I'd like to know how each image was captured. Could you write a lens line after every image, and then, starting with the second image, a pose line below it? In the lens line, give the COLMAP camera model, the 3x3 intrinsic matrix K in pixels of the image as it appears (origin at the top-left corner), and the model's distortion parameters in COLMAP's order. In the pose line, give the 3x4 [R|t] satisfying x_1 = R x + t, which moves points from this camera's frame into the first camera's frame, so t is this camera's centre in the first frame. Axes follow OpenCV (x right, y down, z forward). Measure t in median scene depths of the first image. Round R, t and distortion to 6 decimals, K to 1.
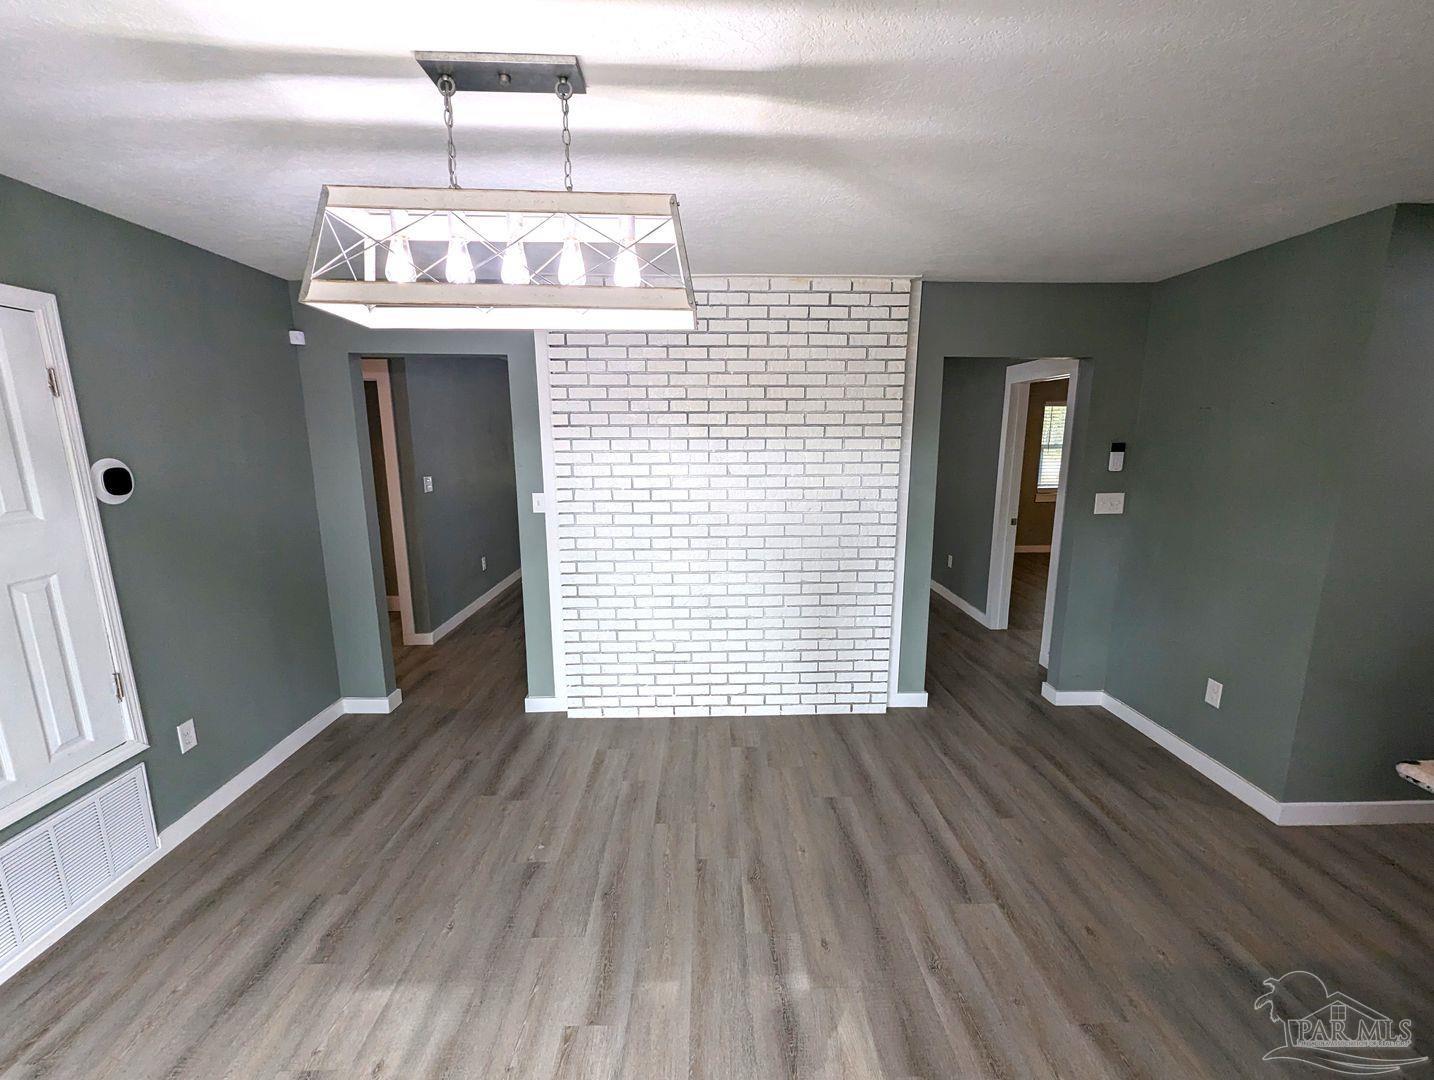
lens RADIAL K [[597.6, 0, 723.5], [0, 597.6, 544.0], [0, 0, 1]] dist [0.000556, -0.000136]
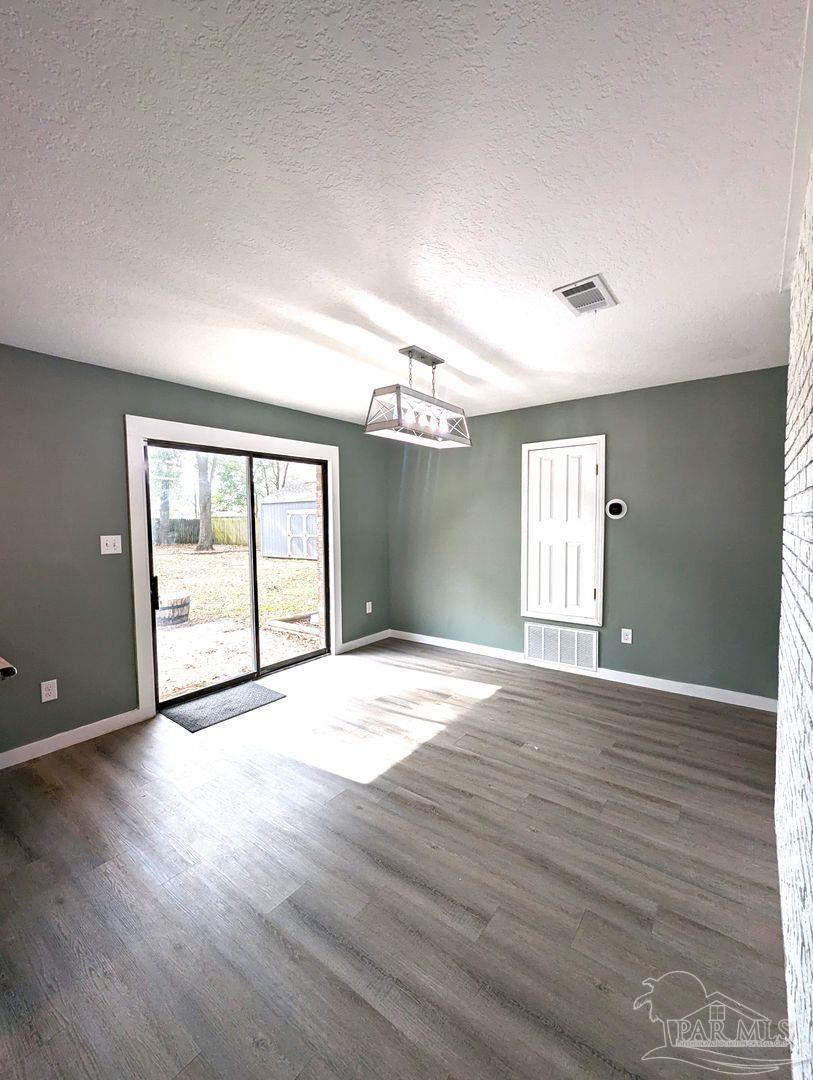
lens RADIAL K [[450.1, 0, 404.1], [0, 450.1, 543.3], [0, 0, 1]] dist [0.000556, -0.000136]
pose [[-0.633111, 0.053029, -0.772242, 0.787891], [-0.132838, 0.975407, 0.175885, -0.161902], [0.762577, 0.213938, -0.610497, 1.377879]]
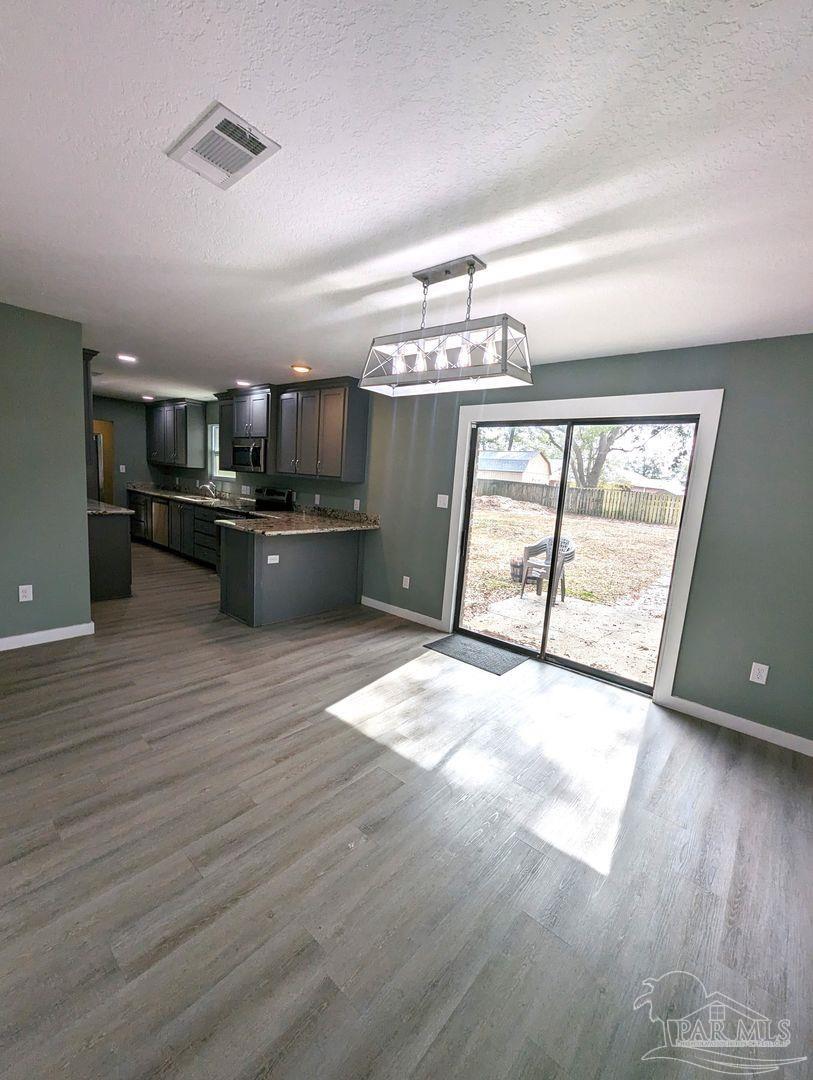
lens RADIAL K [[450.1, 0, 404.1], [0, 450.1, 543.3], [0, 0, 1]] dist [0.000556, -0.000136]
pose [[-0.733193, -0.149740, 0.663329, -0.821532], [0.058698, 0.957878, 0.281111, -0.183366], [-0.677482, 0.245045, -0.693521, 1.383281]]
